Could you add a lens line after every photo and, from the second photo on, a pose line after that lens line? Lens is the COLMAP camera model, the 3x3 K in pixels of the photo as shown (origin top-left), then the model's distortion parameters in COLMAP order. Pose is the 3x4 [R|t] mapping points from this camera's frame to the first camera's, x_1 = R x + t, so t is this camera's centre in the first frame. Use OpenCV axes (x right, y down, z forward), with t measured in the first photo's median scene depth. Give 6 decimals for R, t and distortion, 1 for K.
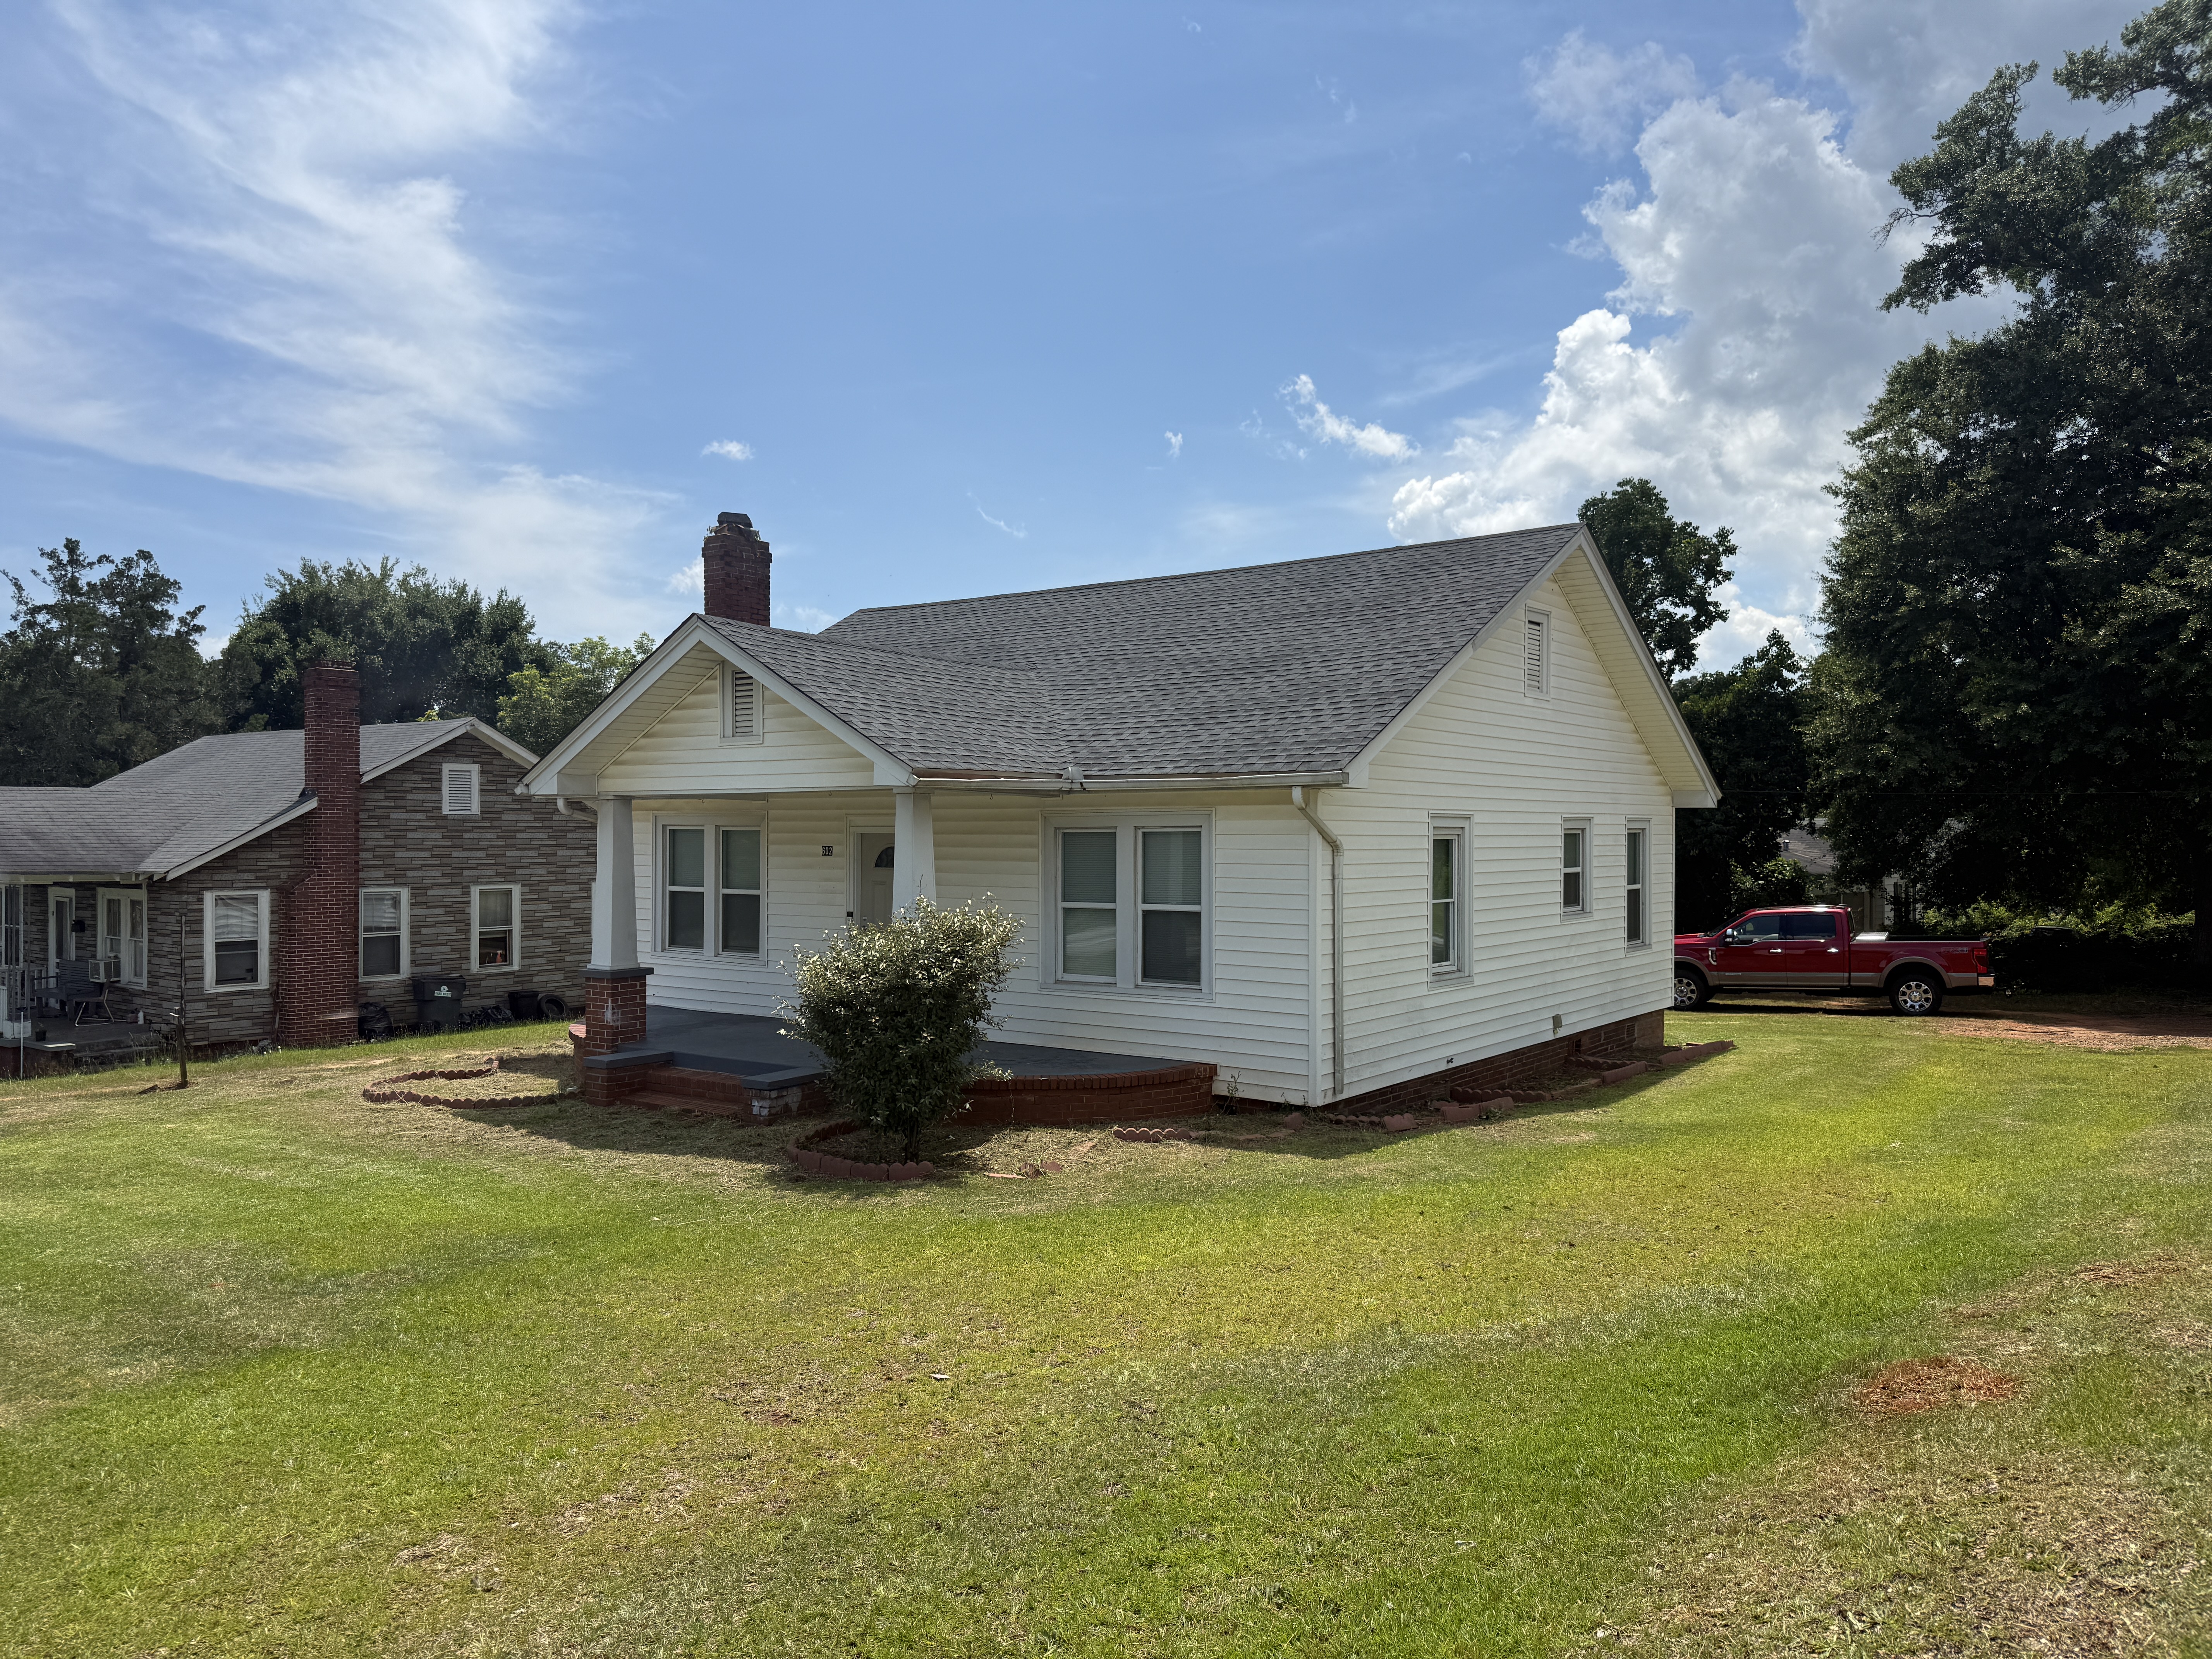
lens RADIAL K [[1548.8, 0, 1106.0], [0, 1548.8, 829.5], [0, 0, 1]] dist [0.069305, 0.001226]
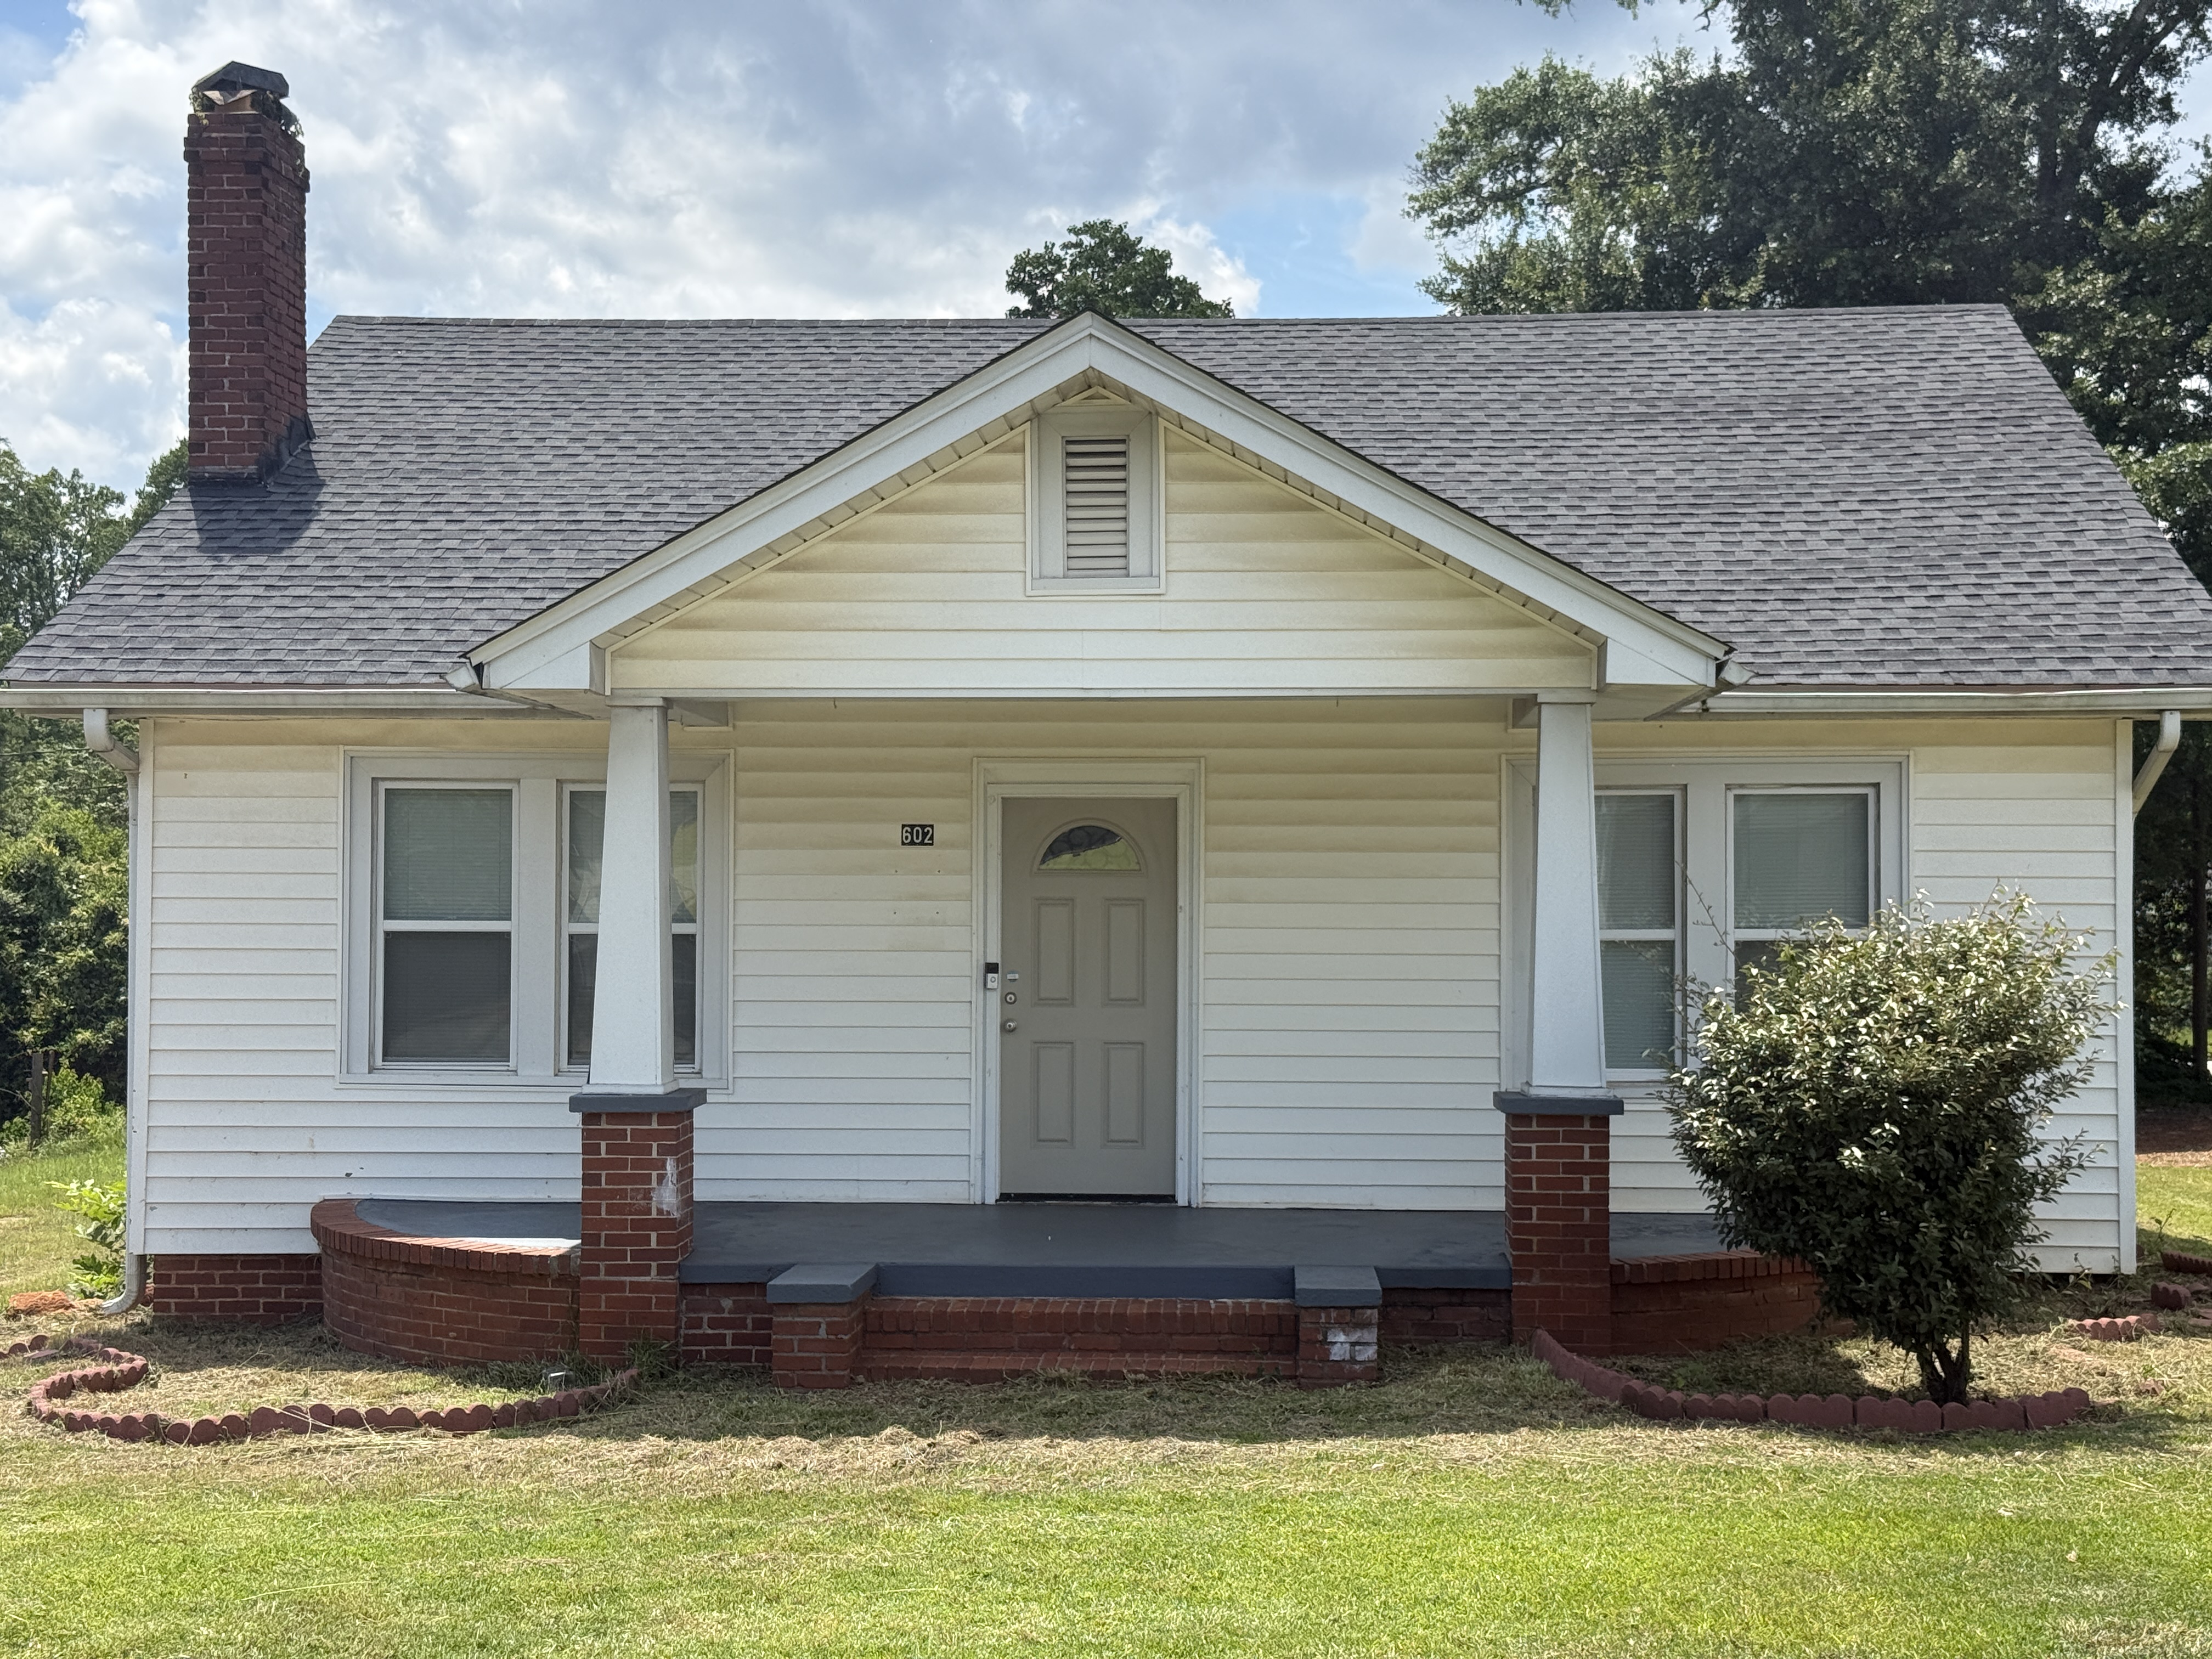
lens RADIAL K [[3100.1, 0, 1060.7], [0, 3100.1, 811.1], [0, 0, 1]] dist [0.110392, 0.039495]
pose [[0.840822, 0.016510, 0.541059, -0.589779], [-0.002429, 0.999640, -0.026728, 0.028476], [-0.541306, 0.021160, 0.840560, 0.169671]]
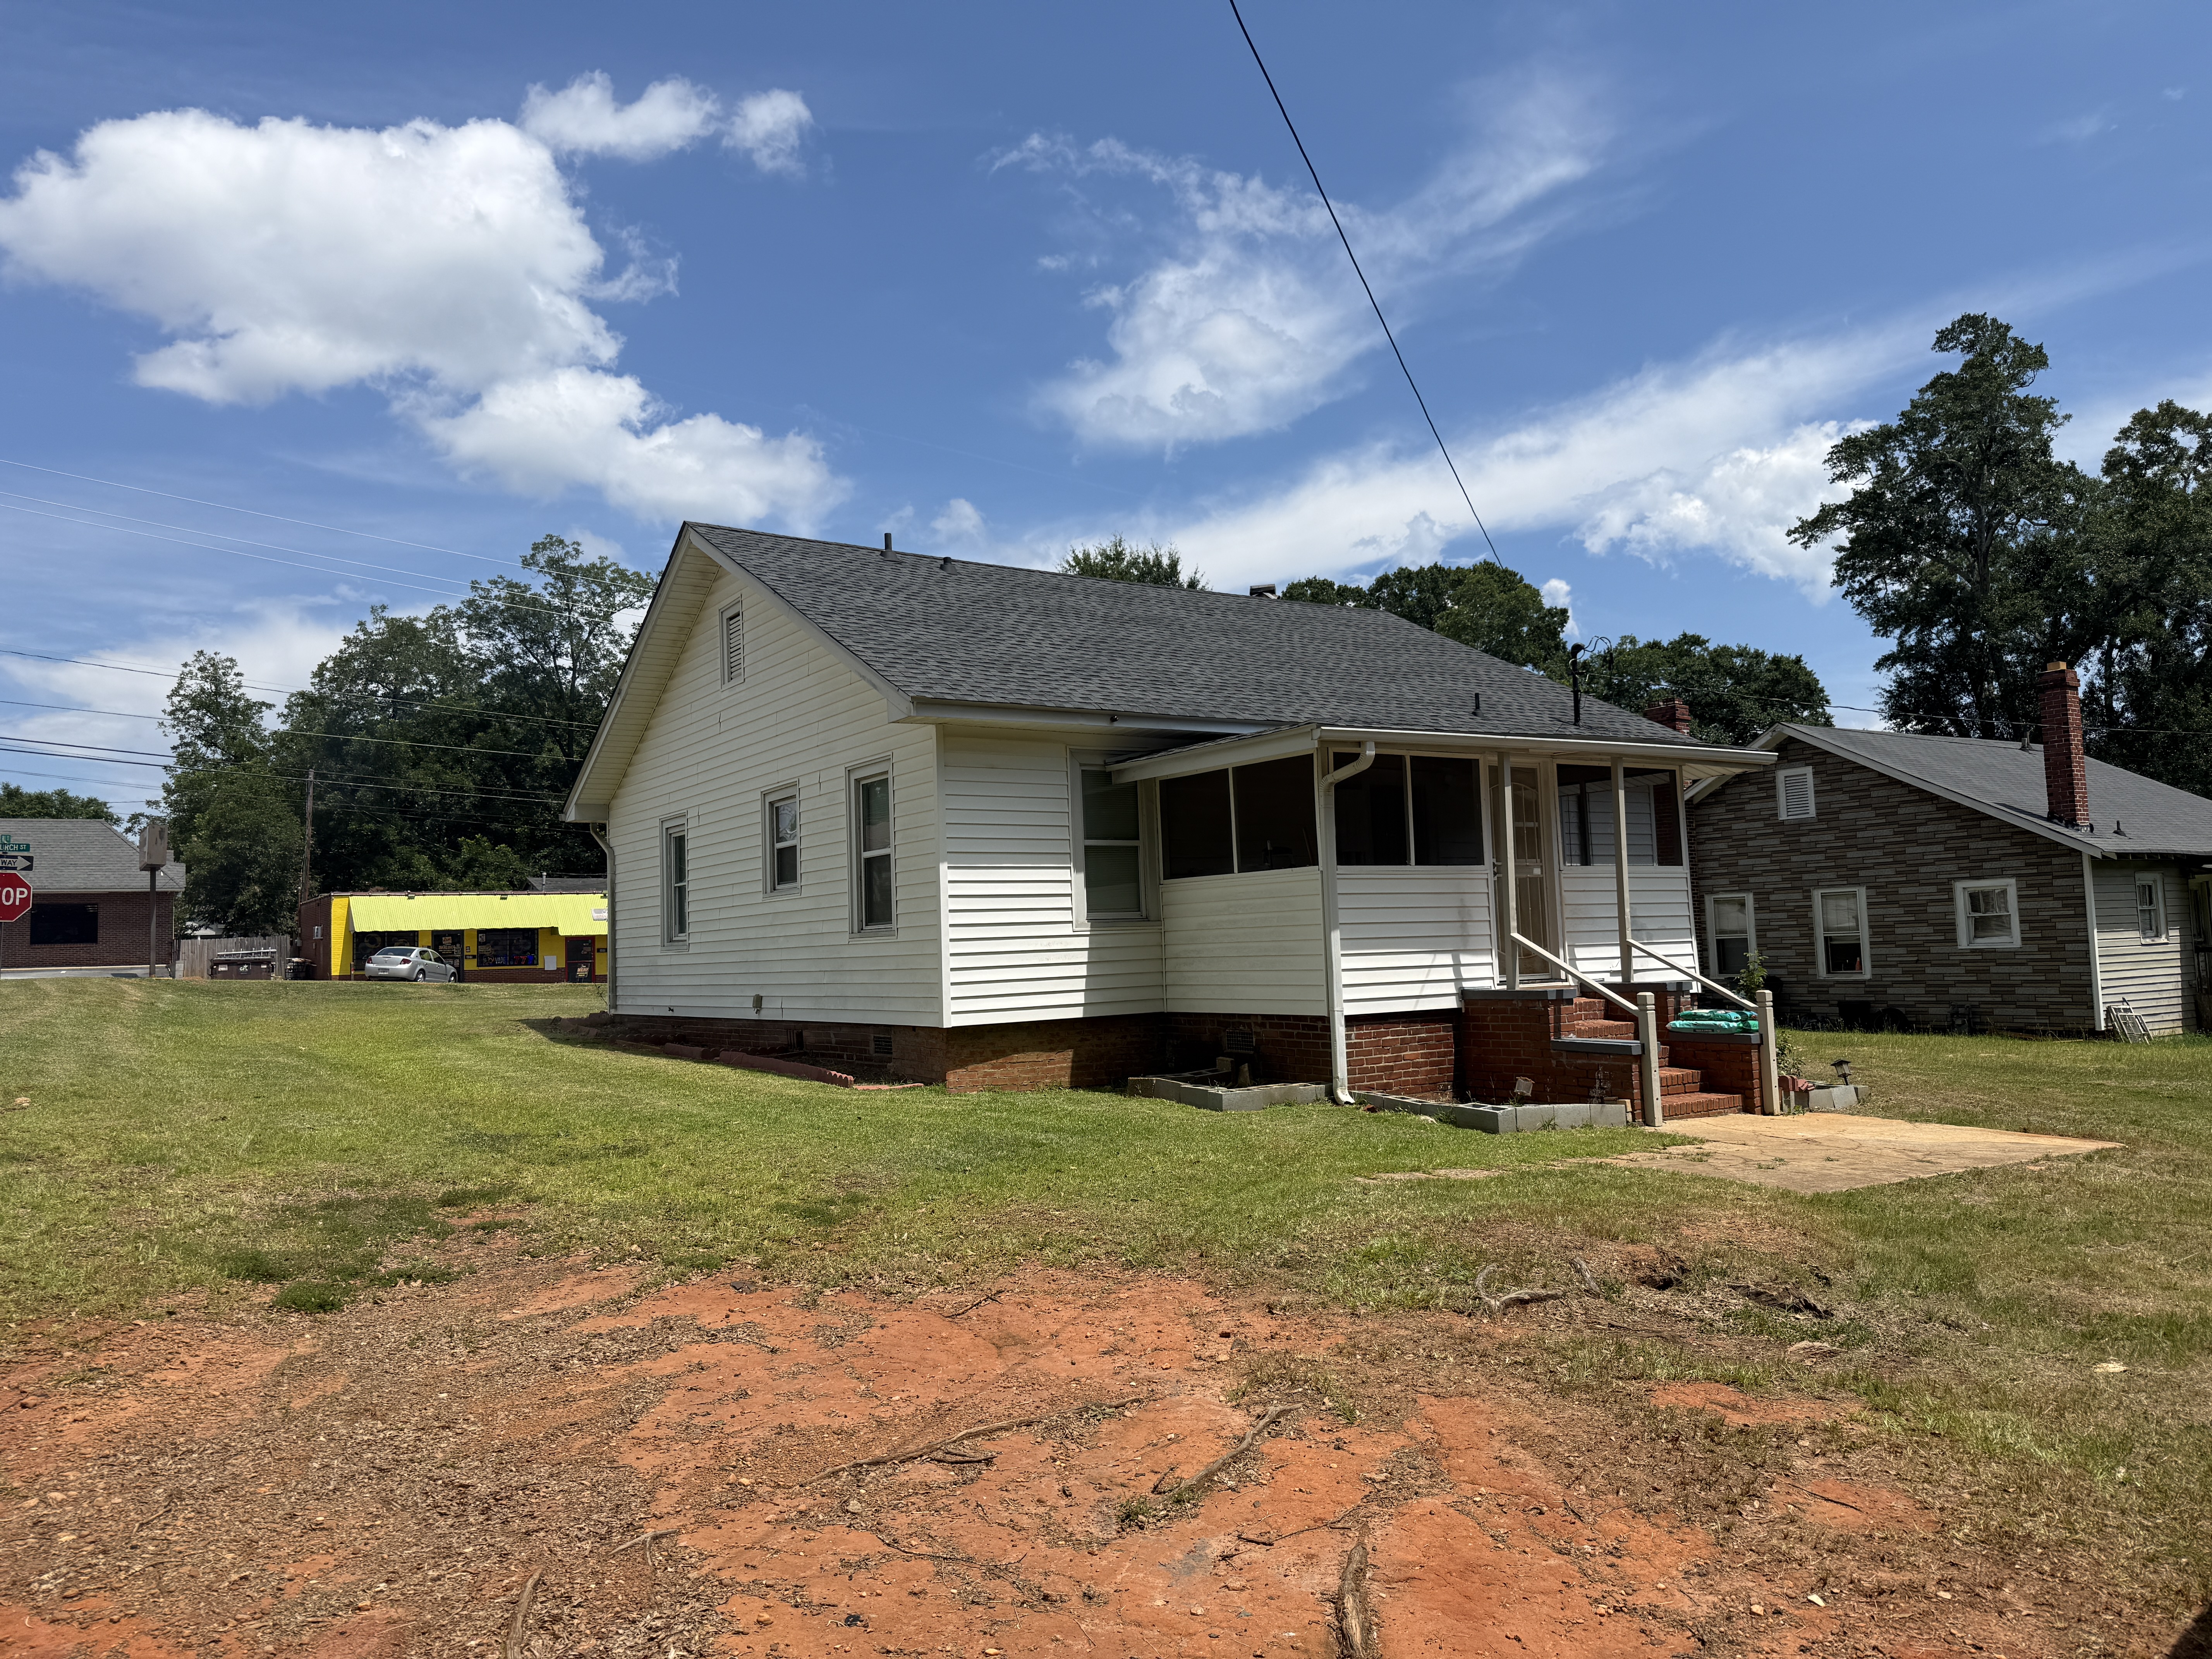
lens RADIAL K [[1542.9, 0, 1106.0], [0, 1542.9, 829.5], [0, 0, 1]] dist [0.119613, -0.121708]
pose [[-0.348186, -0.063487, -0.935273, 1.088284], [0.037927, 0.995933, -0.081725, 0.099975], [0.936658, -0.063927, -0.344362, 1.489374]]
